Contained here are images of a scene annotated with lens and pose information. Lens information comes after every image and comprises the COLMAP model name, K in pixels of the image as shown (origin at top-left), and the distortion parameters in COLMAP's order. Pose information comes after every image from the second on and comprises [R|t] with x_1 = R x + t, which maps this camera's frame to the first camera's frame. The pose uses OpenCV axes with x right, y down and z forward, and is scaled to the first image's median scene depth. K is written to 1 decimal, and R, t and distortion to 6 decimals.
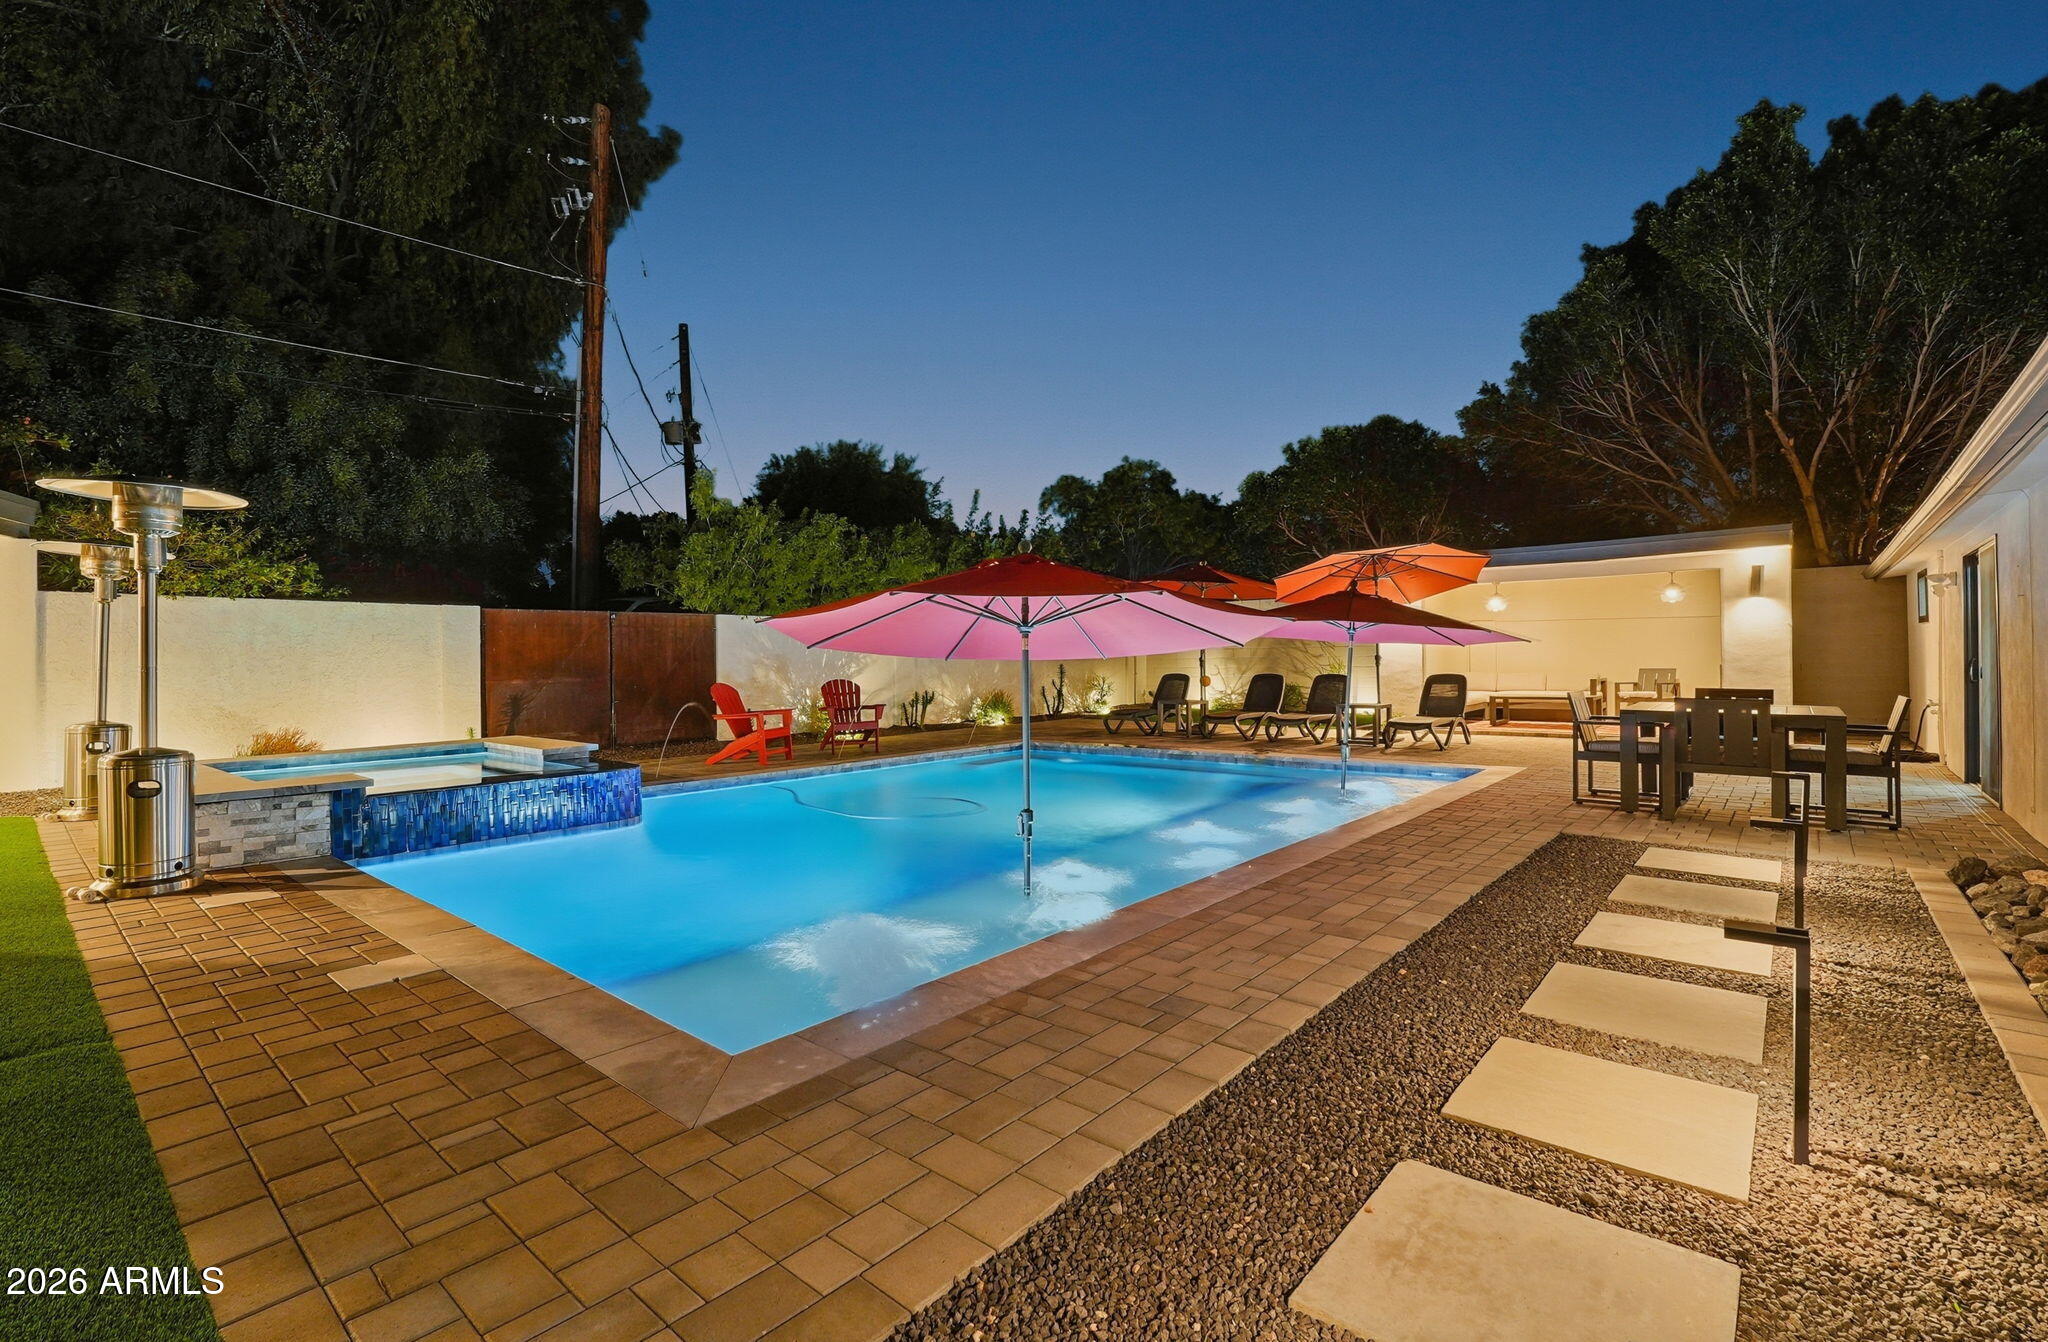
lens RADIAL K [[944.3, 0, 1019.8], [0, 944.3, 668.4], [0, 0, 1]] dist [-0.011196, 0.004066]
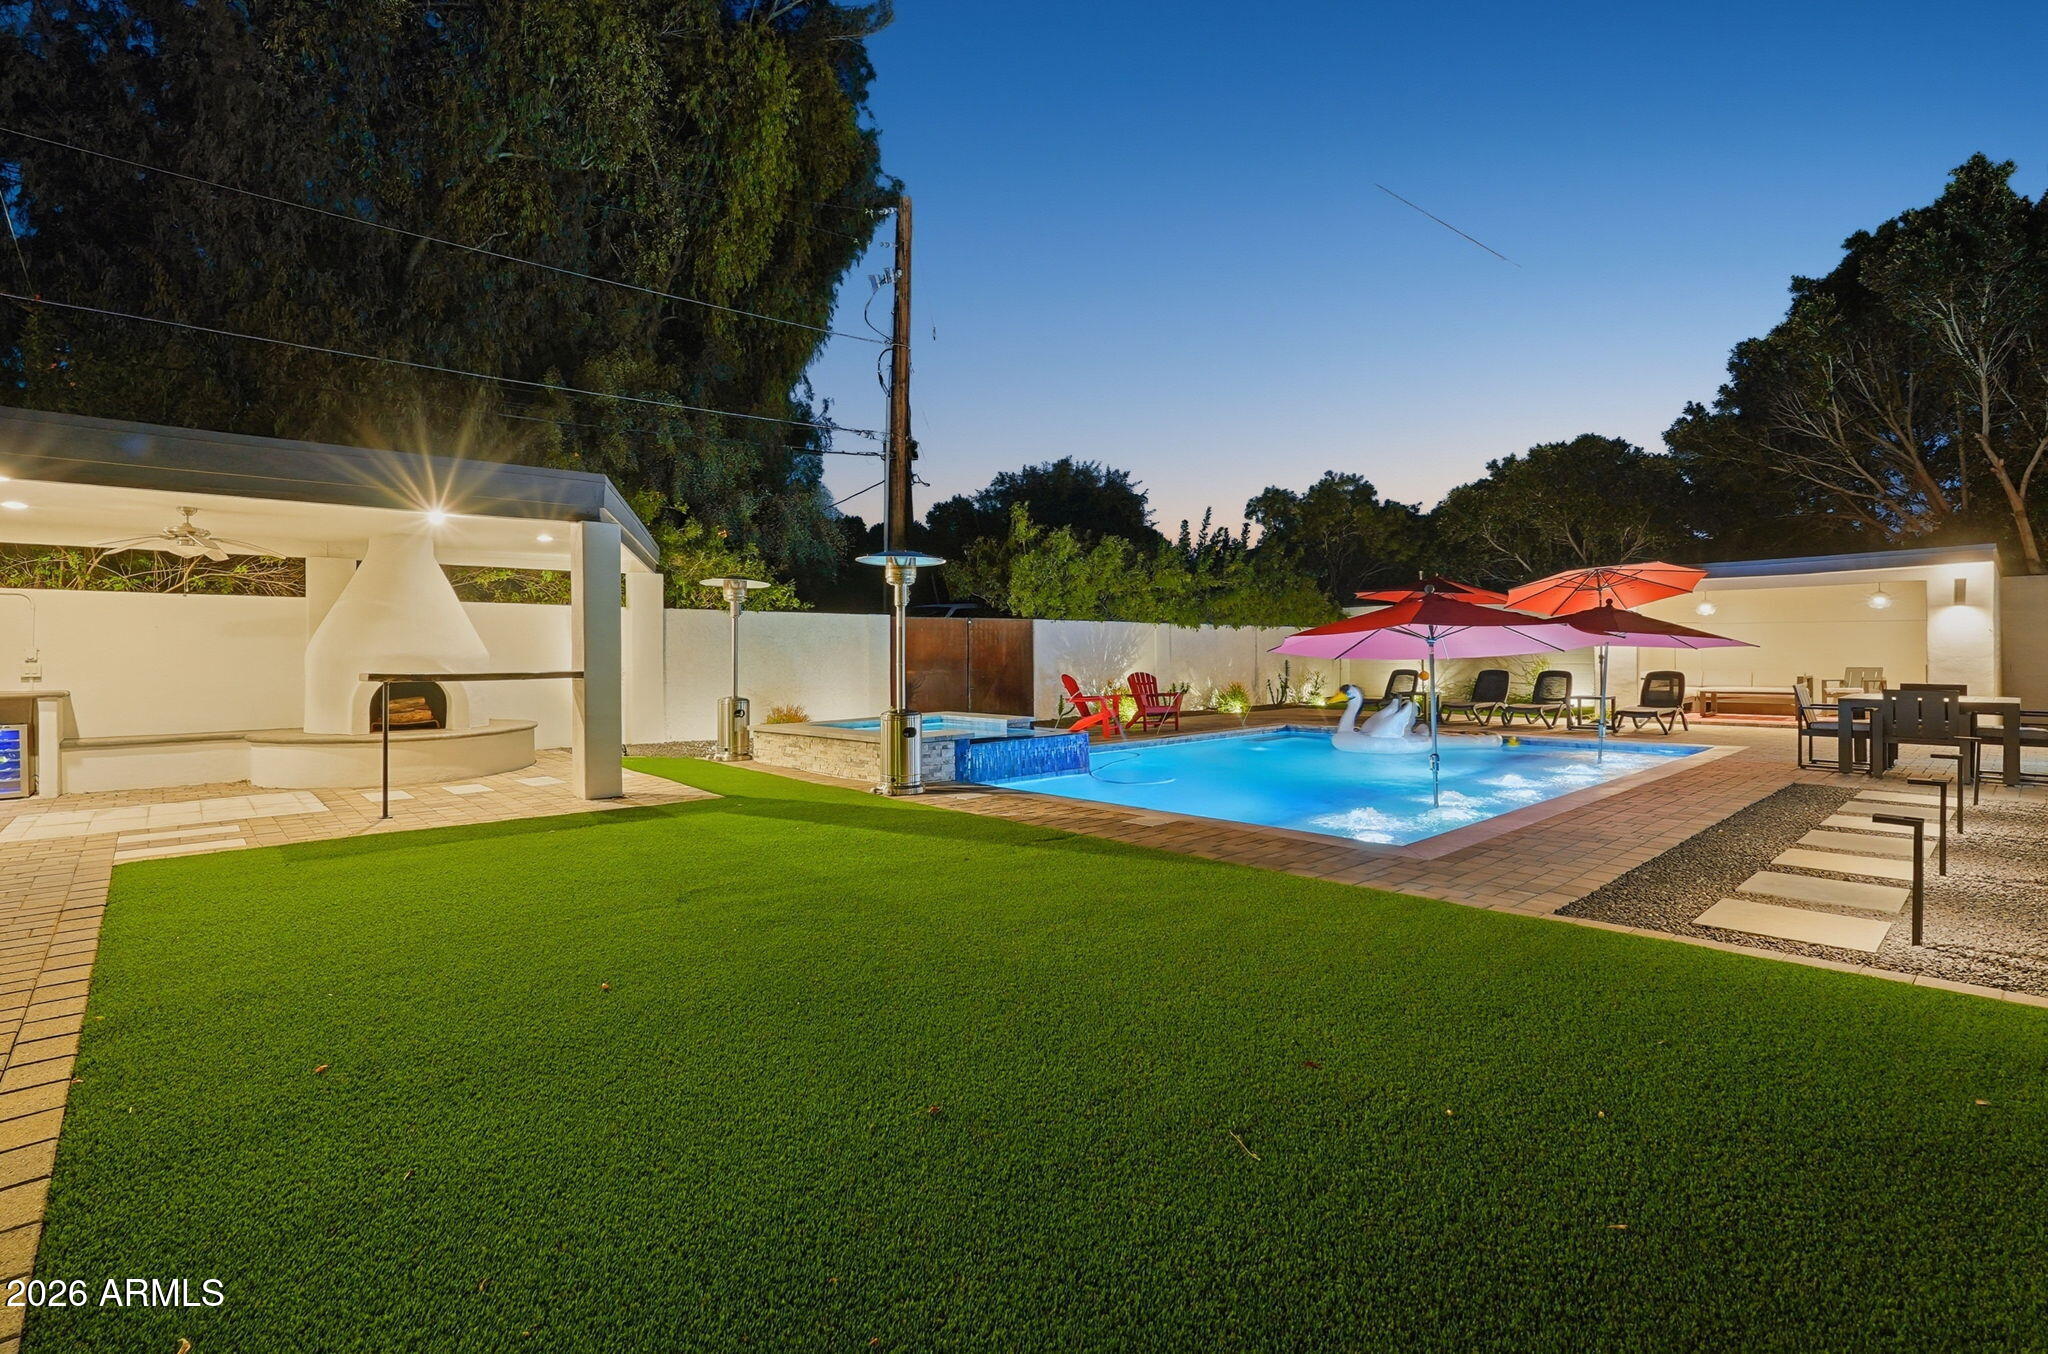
lens RADIAL K [[944.3, 0, 1027.7], [0, 944.3, 670.5], [0, 0, 1]] dist [-0.011196, 0.004066]
pose [[0.991888, 0.006593, -0.126947, -0.163478], [-0.005498, 0.999945, 0.008973, -0.000803], [0.126999, -0.008203, 0.991869, -0.229271]]
